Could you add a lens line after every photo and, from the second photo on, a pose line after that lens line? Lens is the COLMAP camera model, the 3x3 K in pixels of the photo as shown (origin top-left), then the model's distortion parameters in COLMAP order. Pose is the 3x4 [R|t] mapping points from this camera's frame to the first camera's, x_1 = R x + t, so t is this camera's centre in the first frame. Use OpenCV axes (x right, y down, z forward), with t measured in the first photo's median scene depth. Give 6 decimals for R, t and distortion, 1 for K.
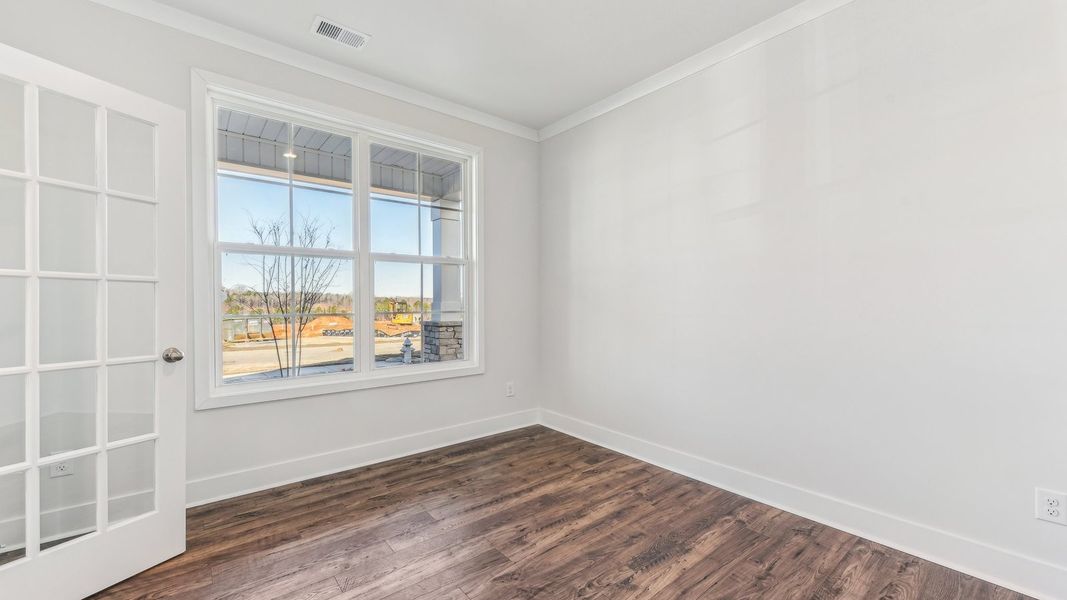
lens RADIAL K [[426.7, 0, 544.4], [0, 426.7, 305.2], [0, 0, 1]] dist [-0.000241, -0.002870]
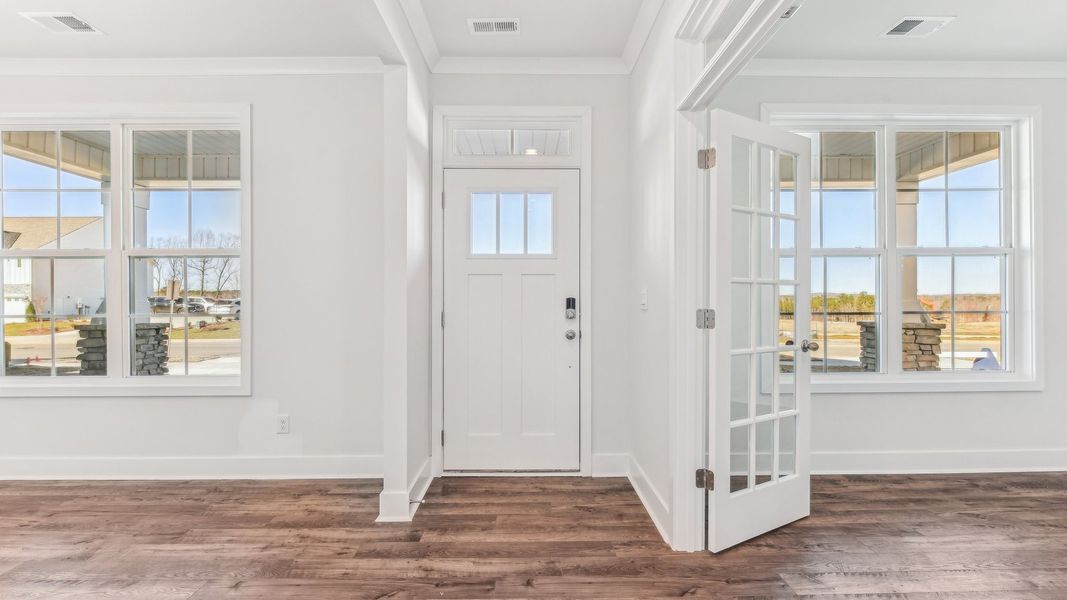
lens RADIAL K [[426.7, 0, 530.2], [0, 426.7, 304.2], [0, 0, 1]] dist [-0.000241, -0.002870]
pose [[0.769200, 0.000828, -0.639008, -0.484416], [-0.002871, 0.999994, -0.002161, 0.005079], [0.639002, 0.003497, 0.769197, -0.274092]]
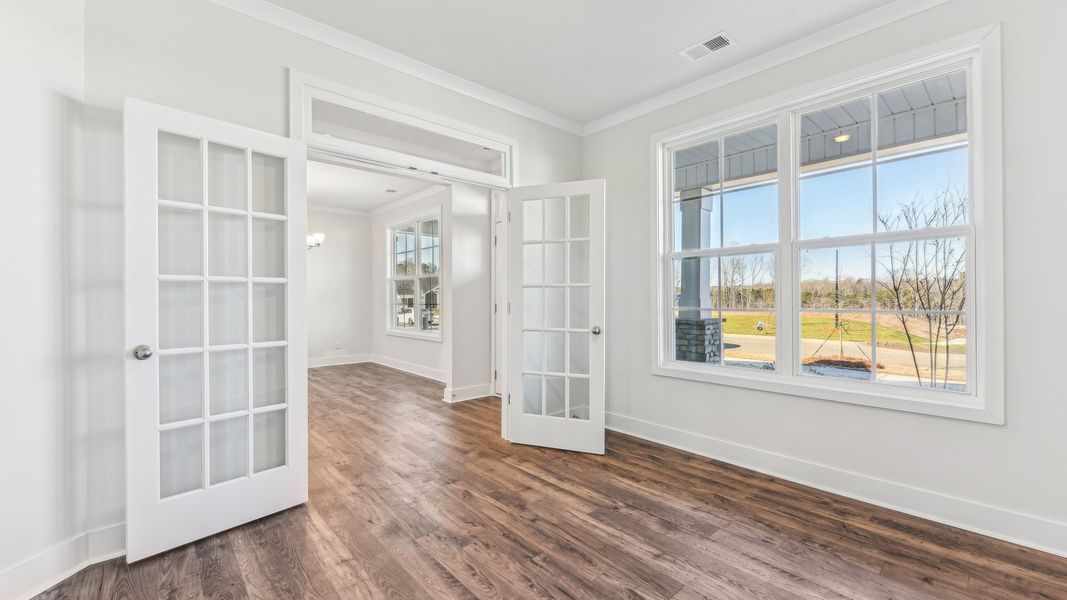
lens RADIAL K [[426.7, 0, 515.7], [0, 426.7, 294.3], [0, 0, 1]] dist [-0.000241, -0.002870]
pose [[-0.000706, -0.005770, -0.999983, 0.538188], [-0.002297, 0.999981, -0.005769, -0.009164], [0.999997, 0.002293, -0.000719, 0.474617]]
